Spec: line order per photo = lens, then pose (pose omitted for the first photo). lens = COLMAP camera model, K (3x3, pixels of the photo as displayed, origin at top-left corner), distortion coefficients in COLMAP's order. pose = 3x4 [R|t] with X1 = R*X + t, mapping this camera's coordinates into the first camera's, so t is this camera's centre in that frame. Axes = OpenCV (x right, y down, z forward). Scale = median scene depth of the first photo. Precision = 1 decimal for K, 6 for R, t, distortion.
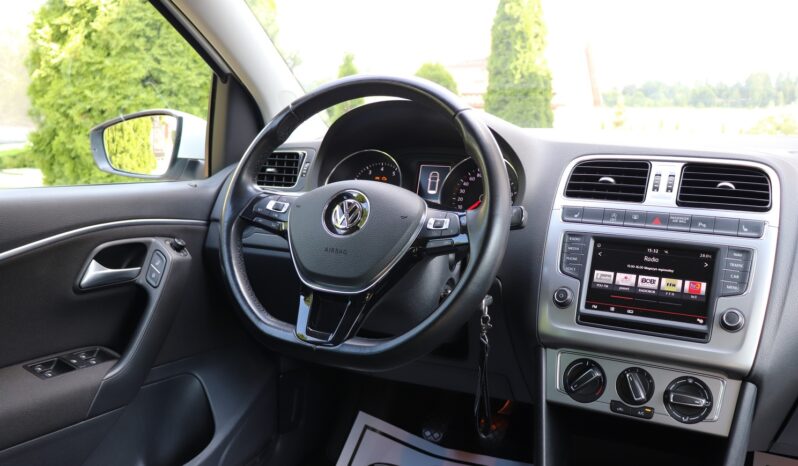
lens RADIAL K [[667.2, 0, 392.9], [0, 667.2, 231.5], [0, 0, 1]] dist [-0.187683, 0.181092]
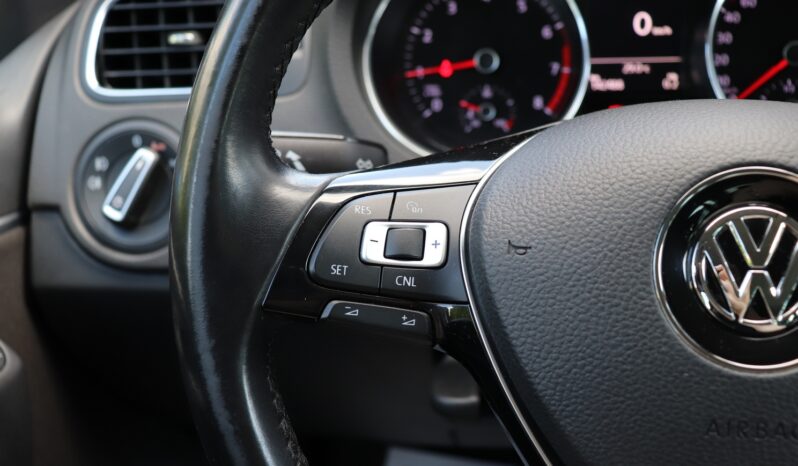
lens RADIAL K [[851.0, 0, 399.0], [0, 851.0, 233.0], [0, 0, 1]] dist [-0.131706, 0.240740]
pose [[0.955164, -0.189280, 0.227672, -0.263505], [0.121472, 0.951790, 0.281675, -0.142815], [-0.270012, -0.241390, 0.932108, 0.725356]]
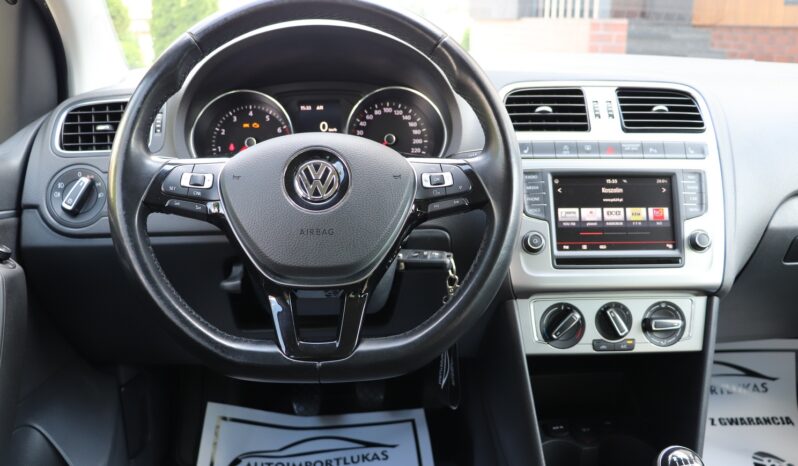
lens RADIAL K [[664.1, 0, 398.3], [0, 664.1, 226.3], [0, 0, 1]] dist [-0.190580, 0.169076]
pose [[0.869338, -0.150574, 0.470721, -0.338700], [0.098819, 0.986183, 0.132959, -0.063700], [-0.484237, -0.069070, 0.872206, 0.297840]]
